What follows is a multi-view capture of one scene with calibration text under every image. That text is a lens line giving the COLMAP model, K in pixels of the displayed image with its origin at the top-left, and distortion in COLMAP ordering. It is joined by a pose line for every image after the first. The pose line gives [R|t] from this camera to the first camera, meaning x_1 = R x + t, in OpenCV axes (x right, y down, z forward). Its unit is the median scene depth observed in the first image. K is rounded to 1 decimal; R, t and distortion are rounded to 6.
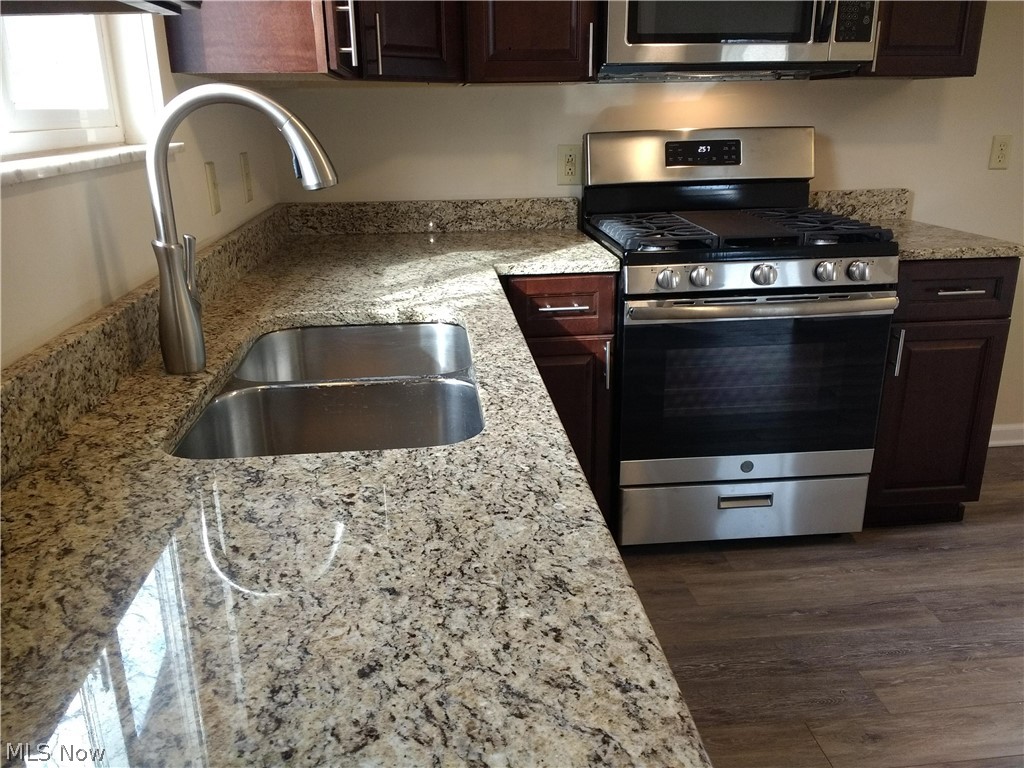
lens RADIAL K [[826.9, 0, 526.4], [0, 826.9, 374.8], [0, 0, 1]] dist [0.061904, -0.008483]
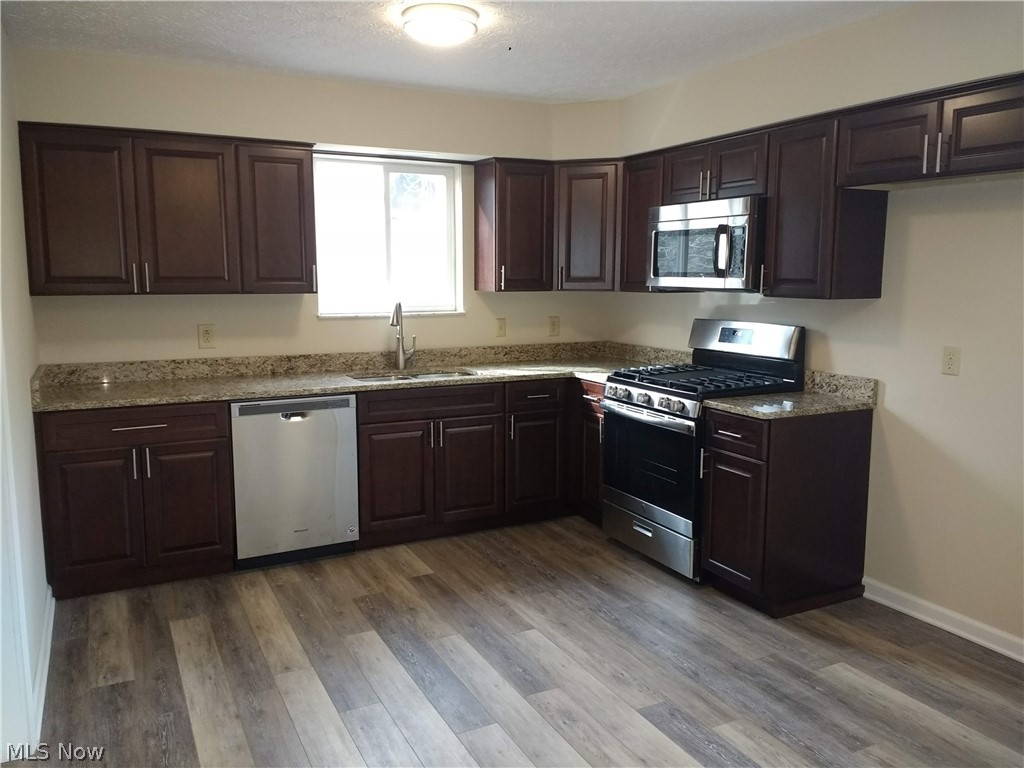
lens RADIAL K [[826.9, 0, 526.4], [0, 826.9, 374.8], [0, 0, 1]] dist [0.061904, -0.008483]
pose [[0.351631, 0.133756, -0.926534, 1.765577], [-0.285852, 0.957811, 0.029787, -0.140340], [0.891428, 0.254377, 0.375031, 0.058187]]
